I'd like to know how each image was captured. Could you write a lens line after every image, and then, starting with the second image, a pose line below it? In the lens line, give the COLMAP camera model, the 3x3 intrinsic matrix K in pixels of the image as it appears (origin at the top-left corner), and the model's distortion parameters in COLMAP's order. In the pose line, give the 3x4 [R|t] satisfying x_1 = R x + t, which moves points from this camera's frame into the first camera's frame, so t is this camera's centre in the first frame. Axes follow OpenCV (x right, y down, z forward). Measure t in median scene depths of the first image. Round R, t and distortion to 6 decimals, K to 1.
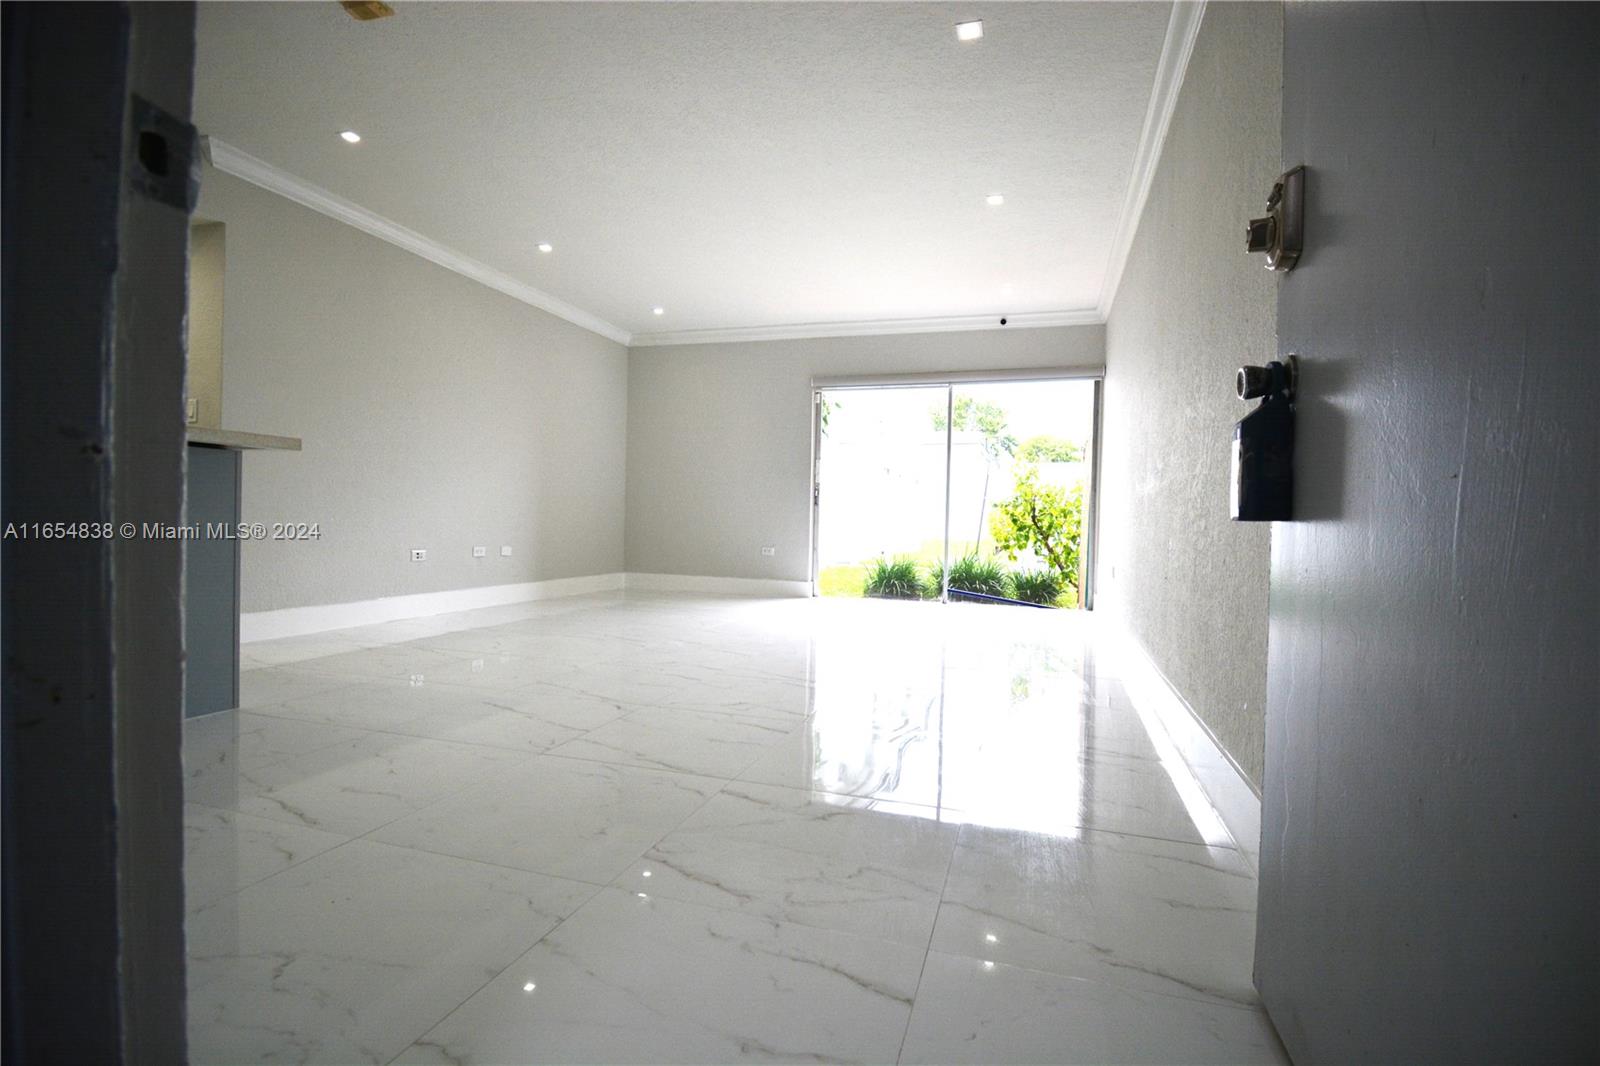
lens RADIAL K [[731.6, 0, 806.8], [0, 731.6, 533.0], [0, 0, 1]] dist [0.024915, -0.032919]
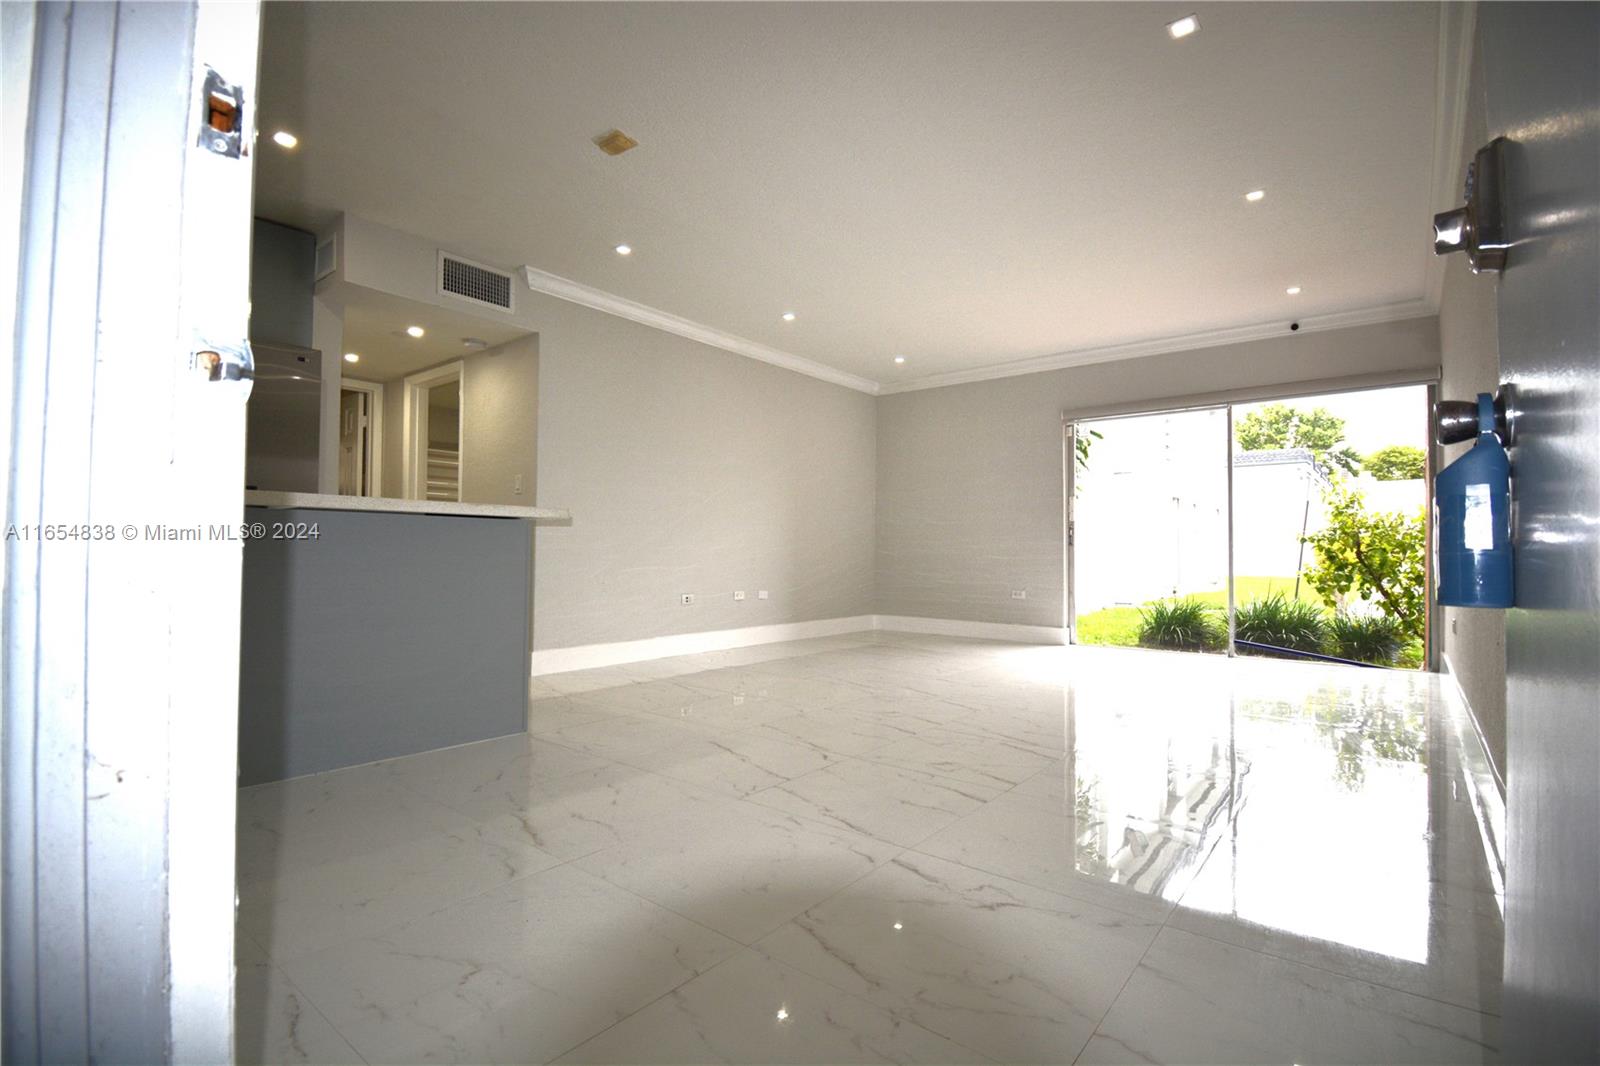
lens RADIAL K [[731.6, 0, 806.8], [0, 731.6, 533.0], [0, 0, 1]] dist [0.024915, -0.032919]
pose [[0.931298, -0.026625, -0.363285, 0.039724], [0.008665, 0.998662, -0.050977, -0.009050], [0.364156, 0.044327, 0.930282, 0.009834]]
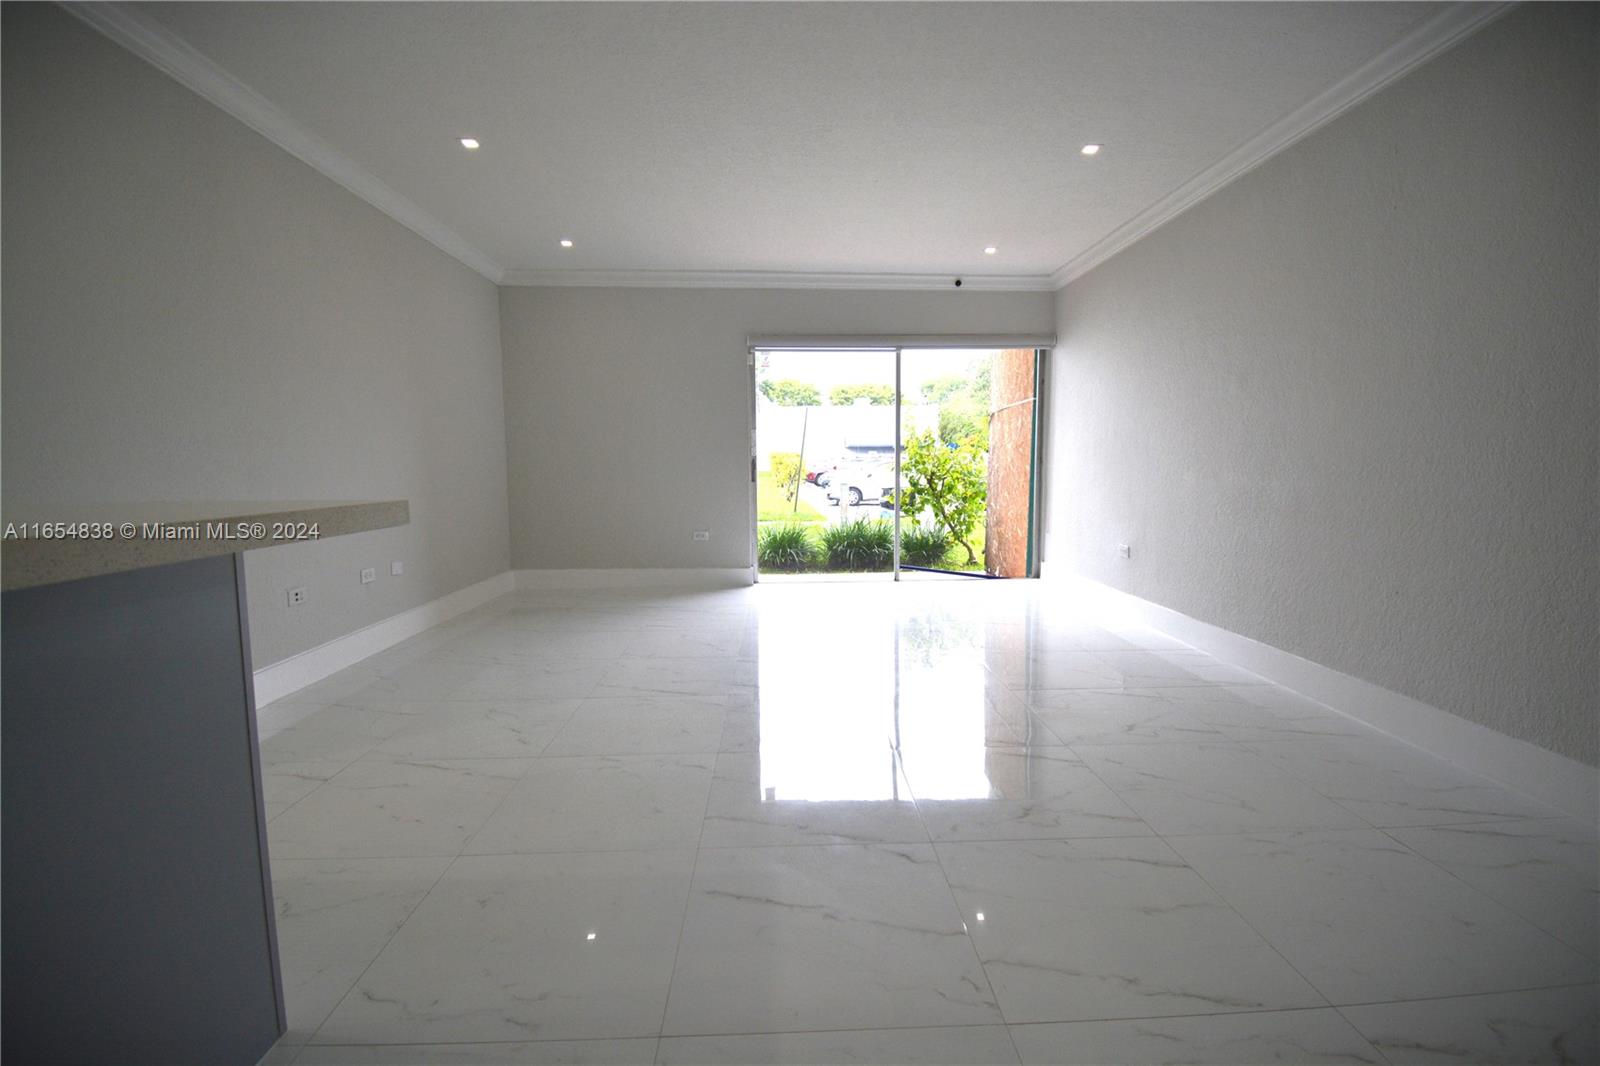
lens RADIAL K [[704.8, 0, 802.3], [0, 704.8, 529.9], [0, 0, 1]] dist [0.023162, -0.028032]
pose [[0.941309, -0.060191, 0.332135, -0.220510], [0.033194, 0.995710, 0.086370, -0.051365], [-0.335909, -0.070276, 0.939269, 0.172420]]
